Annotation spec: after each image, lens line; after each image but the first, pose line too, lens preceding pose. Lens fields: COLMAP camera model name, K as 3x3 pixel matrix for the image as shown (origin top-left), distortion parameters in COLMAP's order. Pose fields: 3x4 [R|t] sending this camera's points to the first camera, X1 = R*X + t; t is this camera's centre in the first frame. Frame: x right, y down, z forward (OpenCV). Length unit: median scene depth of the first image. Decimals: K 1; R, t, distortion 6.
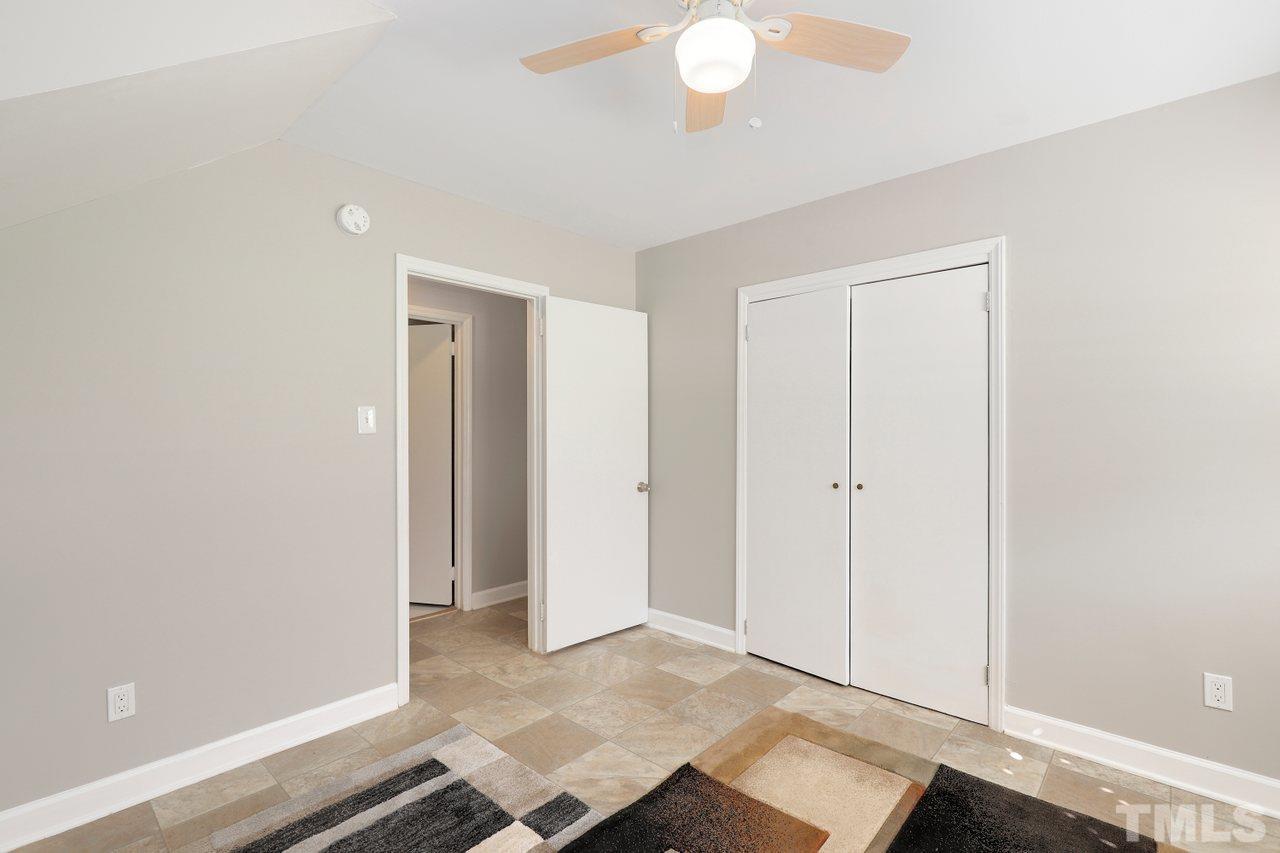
lens RADIAL K [[580.7, 0, 642.2], [0, 580.7, 430.3], [0, 0, 1]] dist [0.005781, 0.000650]
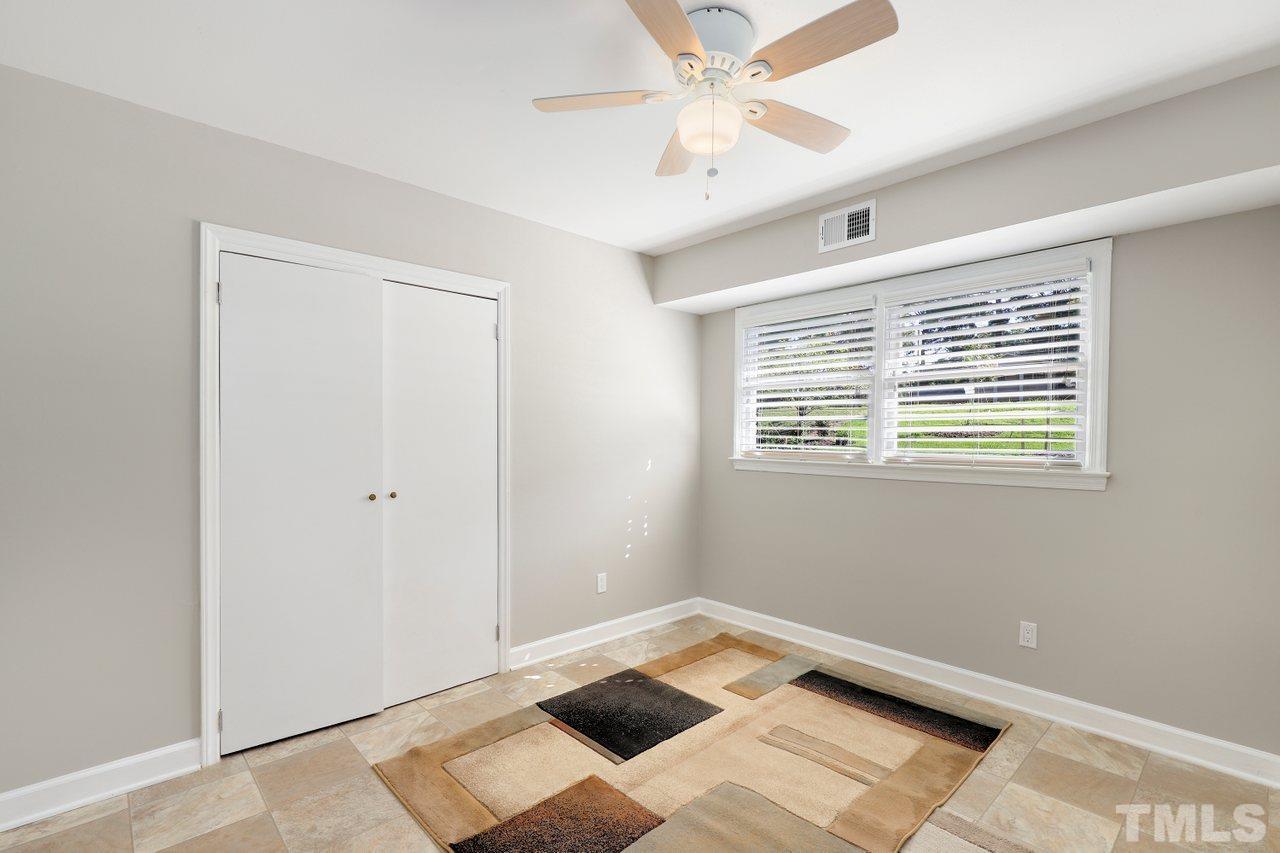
lens RADIAL K [[580.7, 0, 661.2], [0, 580.7, 435.7], [0, 0, 1]] dist [0.005781, 0.000650]
pose [[0.074218, 0.000456, 0.997242, -0.605121], [-0.000721, 1.000000, -0.000404, 0.001512], [-0.997242, -0.000689, 0.074218, 0.550304]]
